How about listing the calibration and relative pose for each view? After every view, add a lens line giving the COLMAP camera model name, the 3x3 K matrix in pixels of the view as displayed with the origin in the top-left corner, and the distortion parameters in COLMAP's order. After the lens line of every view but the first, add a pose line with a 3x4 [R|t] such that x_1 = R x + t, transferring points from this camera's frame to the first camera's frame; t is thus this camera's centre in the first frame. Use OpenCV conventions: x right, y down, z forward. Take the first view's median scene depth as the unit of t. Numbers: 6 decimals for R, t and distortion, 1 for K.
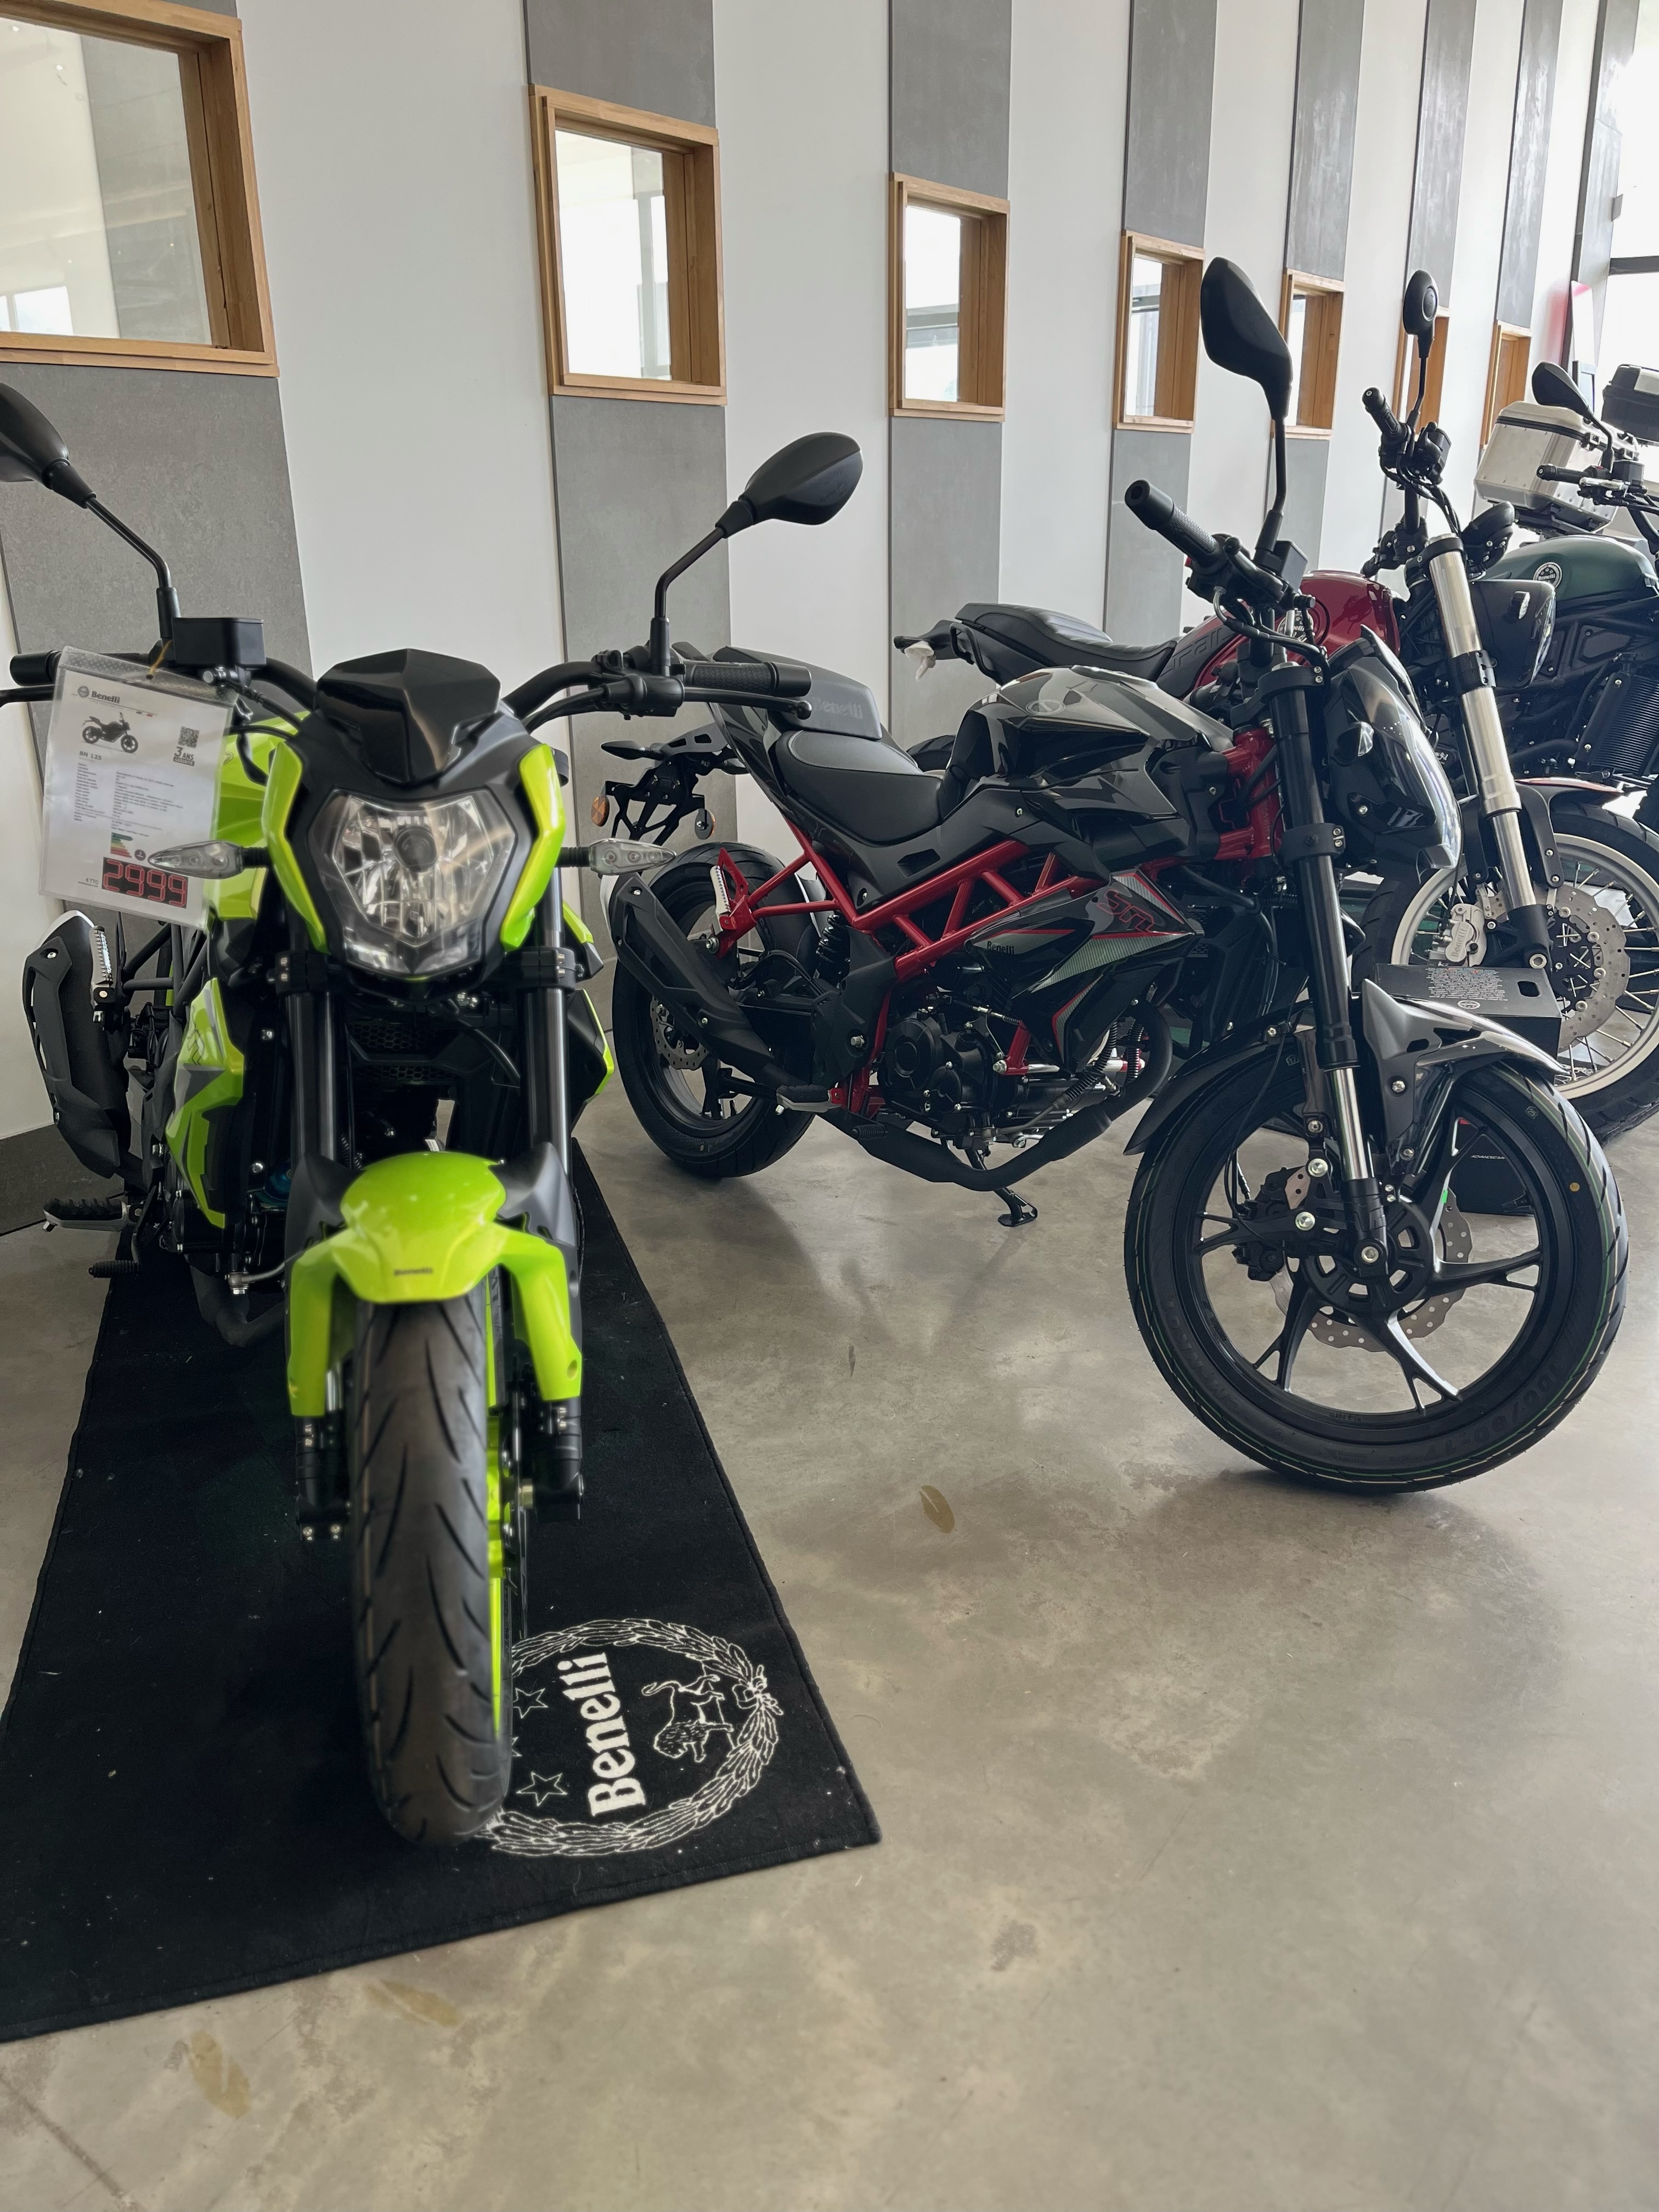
lens RADIAL K [[1698.2, 0, 829.5], [0, 1698.2, 1106.0], [0, 0, 1]] dist [0.037891, -0.001260]
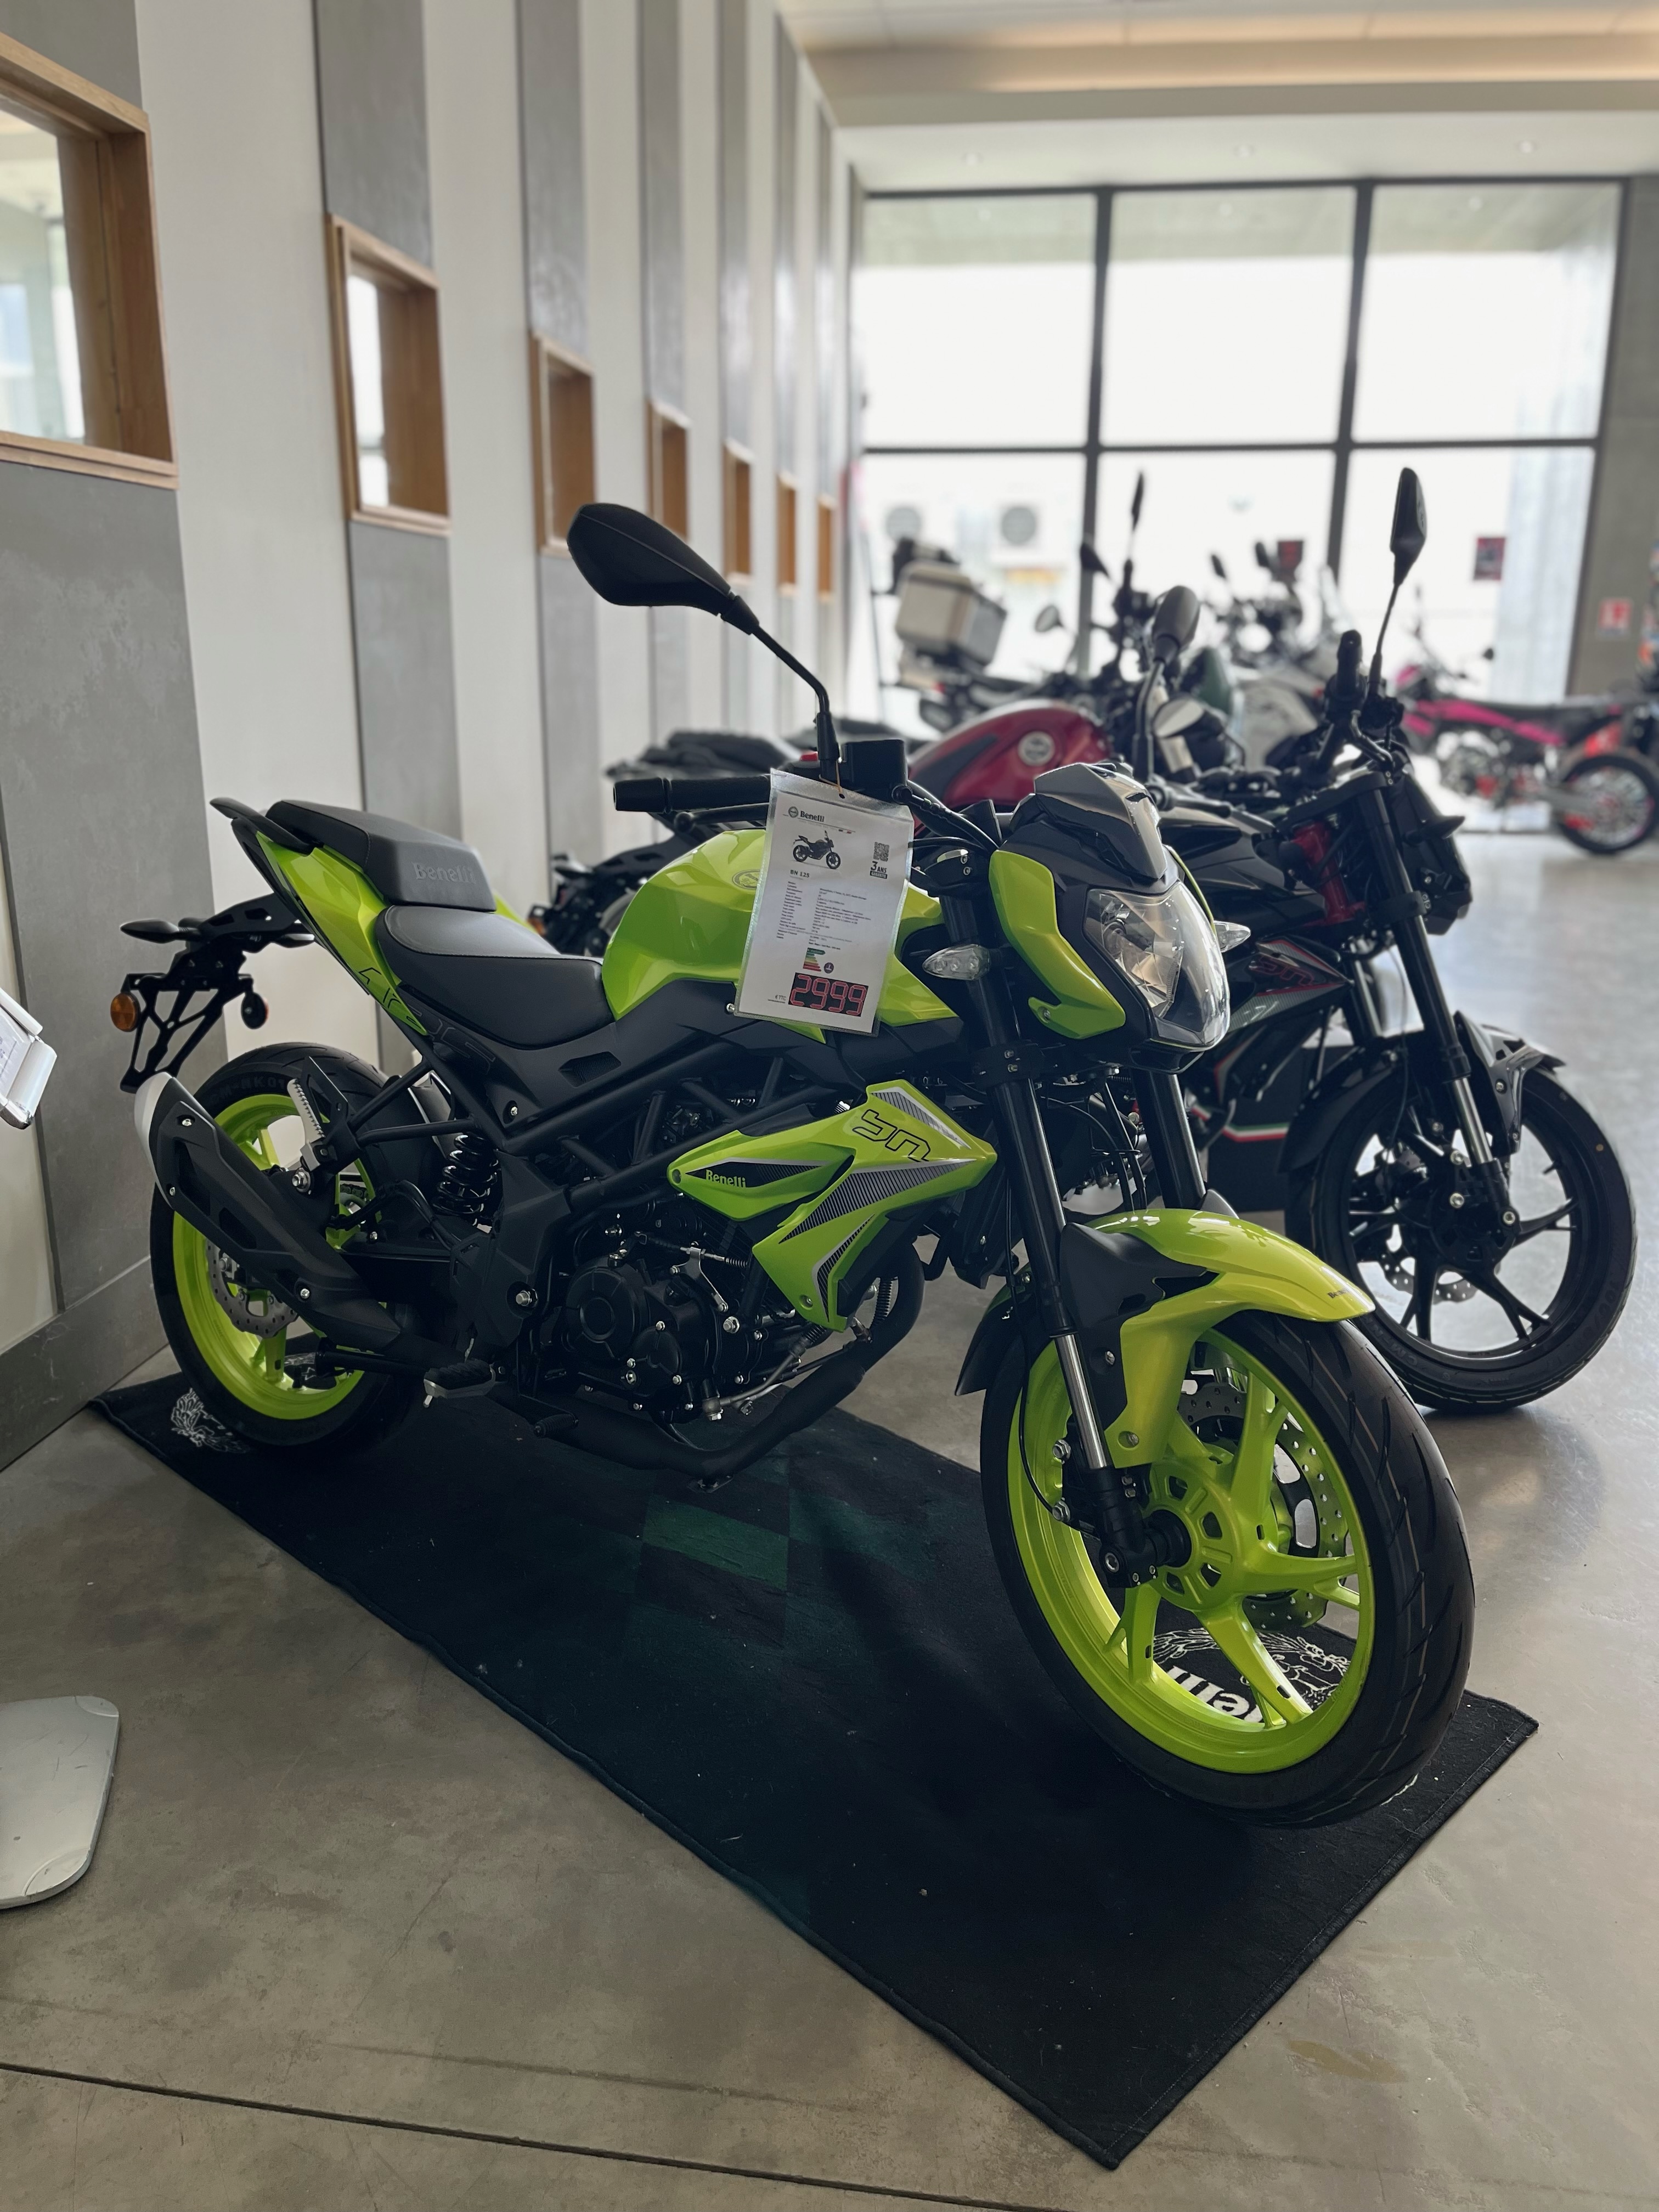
lens RADIAL K [[1698.2, 0, 829.5], [0, 1698.2, 1106.0], [0, 0, 1]] dist [0.037891, -0.001260]
pose [[0.873016, -0.108861, 0.475387, -0.752335], [0.143091, 0.989044, -0.036292, -0.024301], [-0.466228, 0.099708, 0.879028, 0.100135]]
